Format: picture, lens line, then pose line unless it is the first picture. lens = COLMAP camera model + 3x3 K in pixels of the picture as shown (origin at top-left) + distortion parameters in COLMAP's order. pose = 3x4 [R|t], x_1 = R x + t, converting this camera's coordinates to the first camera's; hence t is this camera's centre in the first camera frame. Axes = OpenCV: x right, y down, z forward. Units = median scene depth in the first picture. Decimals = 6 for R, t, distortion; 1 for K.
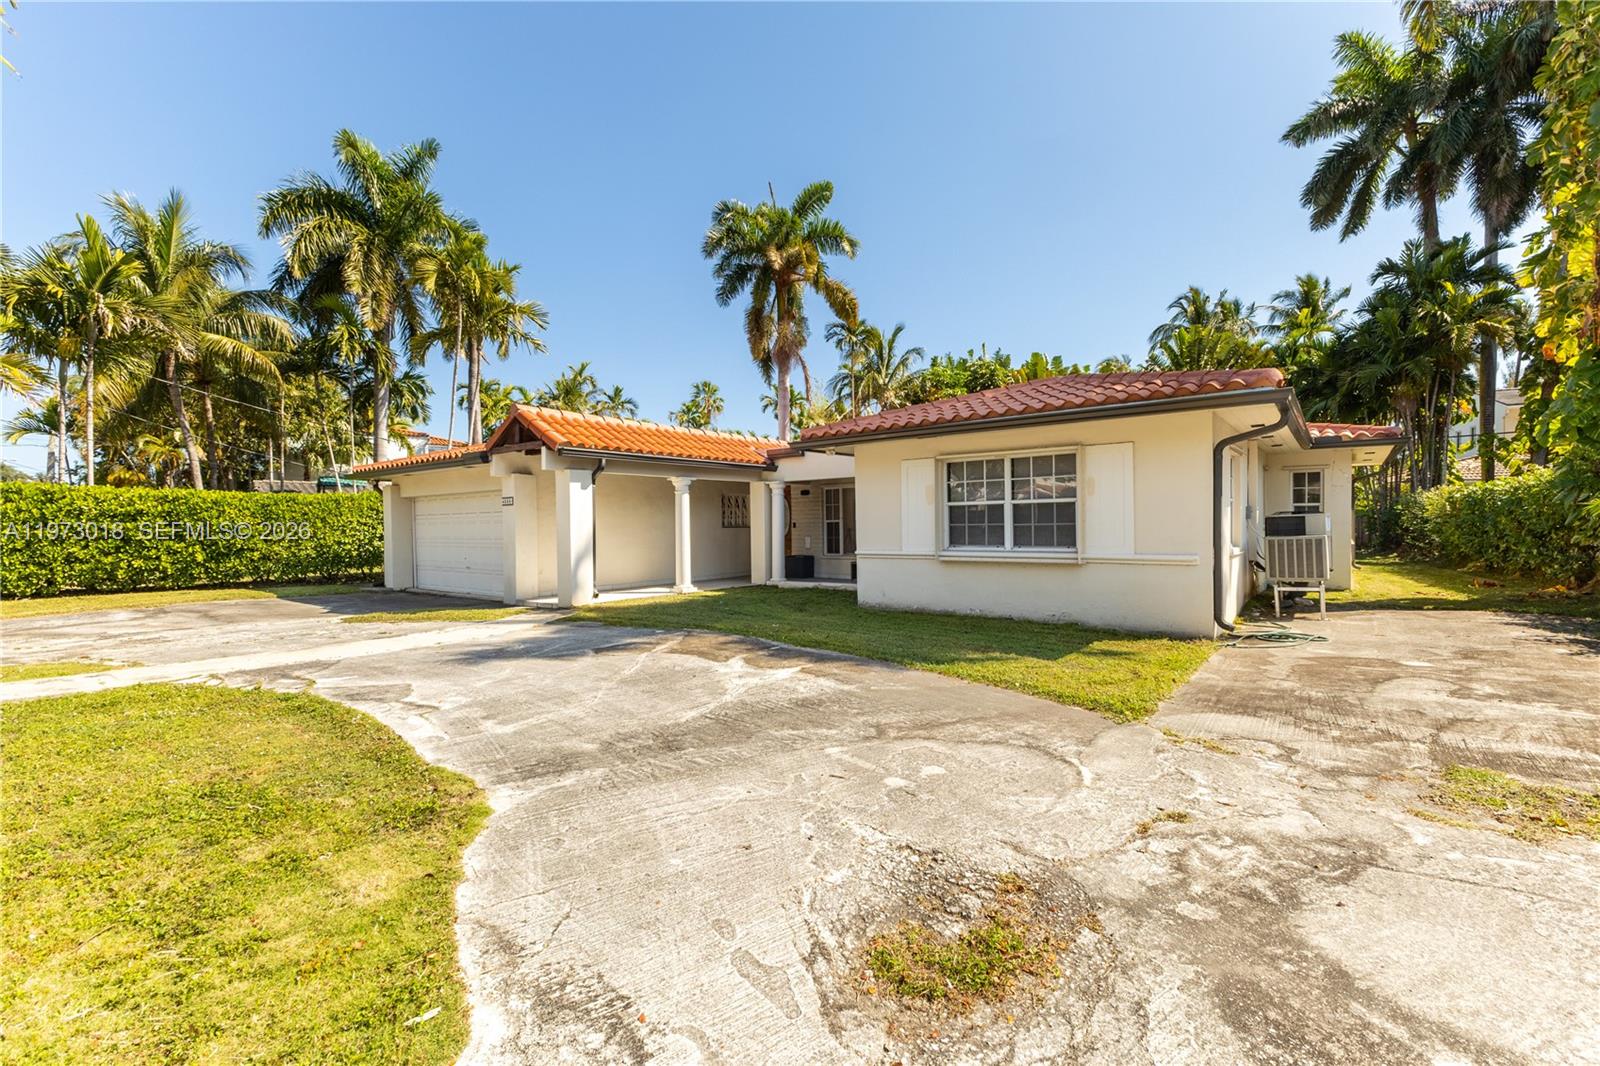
lens RADIAL K [[698.7, 0, 804.3], [0, 698.7, 534.9], [0, 0, 1]] dist [0.014690, -0.001560]
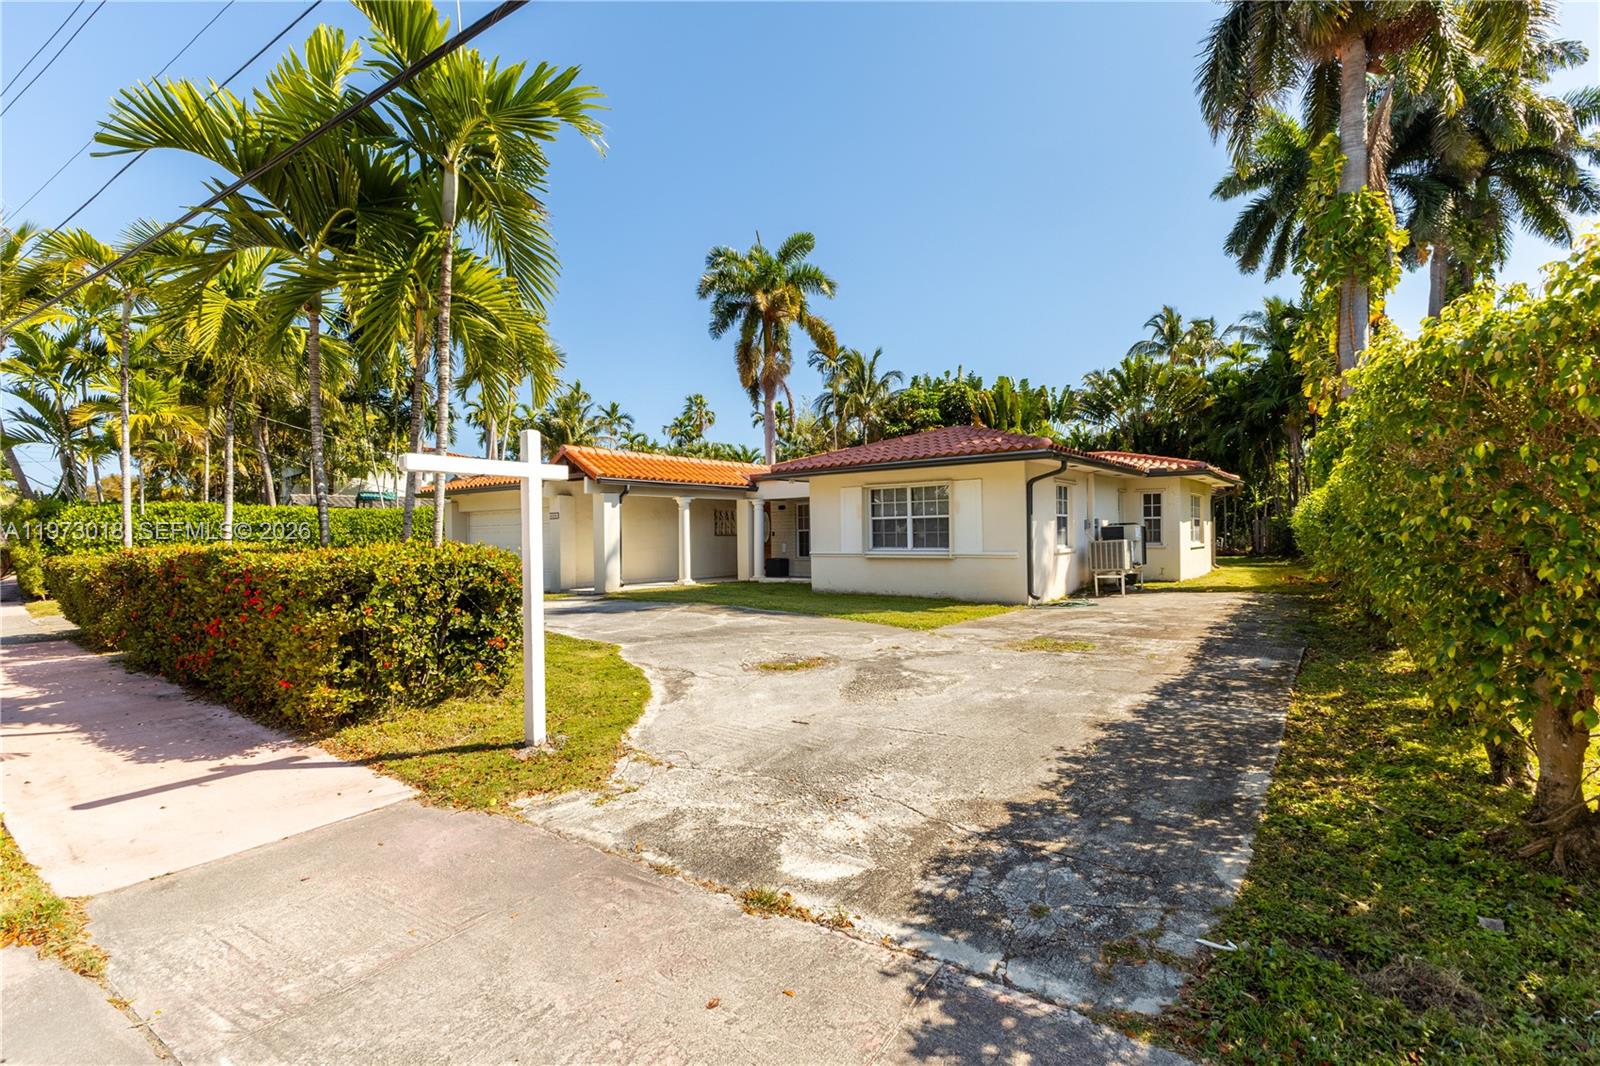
lens RADIAL K [[749.1, 0, 810.9], [0, 749.1, 528.5], [0, 0, 1]] dist [-0.001503, -0.000008]
pose [[0.999932, -0.000784, 0.011615, 0.023416], [0.001055, 0.999726, -0.023393, 0.004639], [-0.011594, 0.023404, 0.999659, -0.203452]]
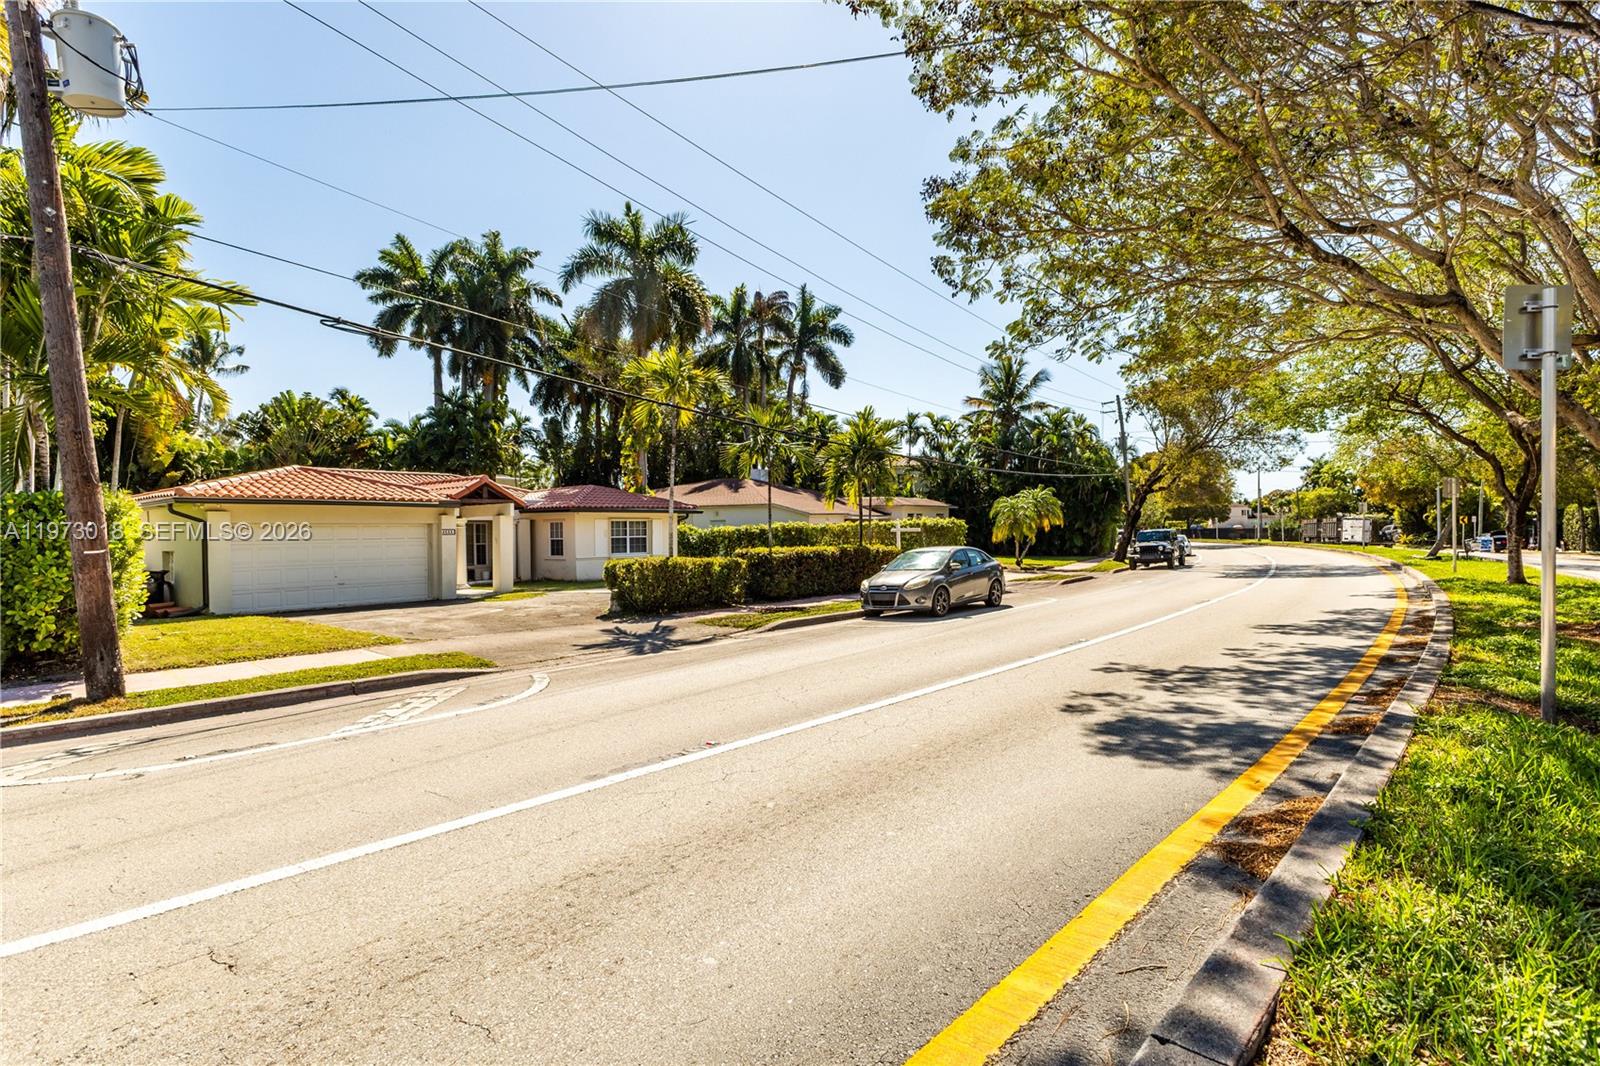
lens RADIAL K [[778.9, 0, 802.7], [0, 778.9, 536.1], [0, 0, 1]] dist [0.002370, -0.002403]
pose [[0.008899, 0.005305, 0.999946, -1.015278], [0.024962, 0.999673, -0.005525, -0.005449], [-0.999649, 0.025010, 0.008764, 0.093782]]
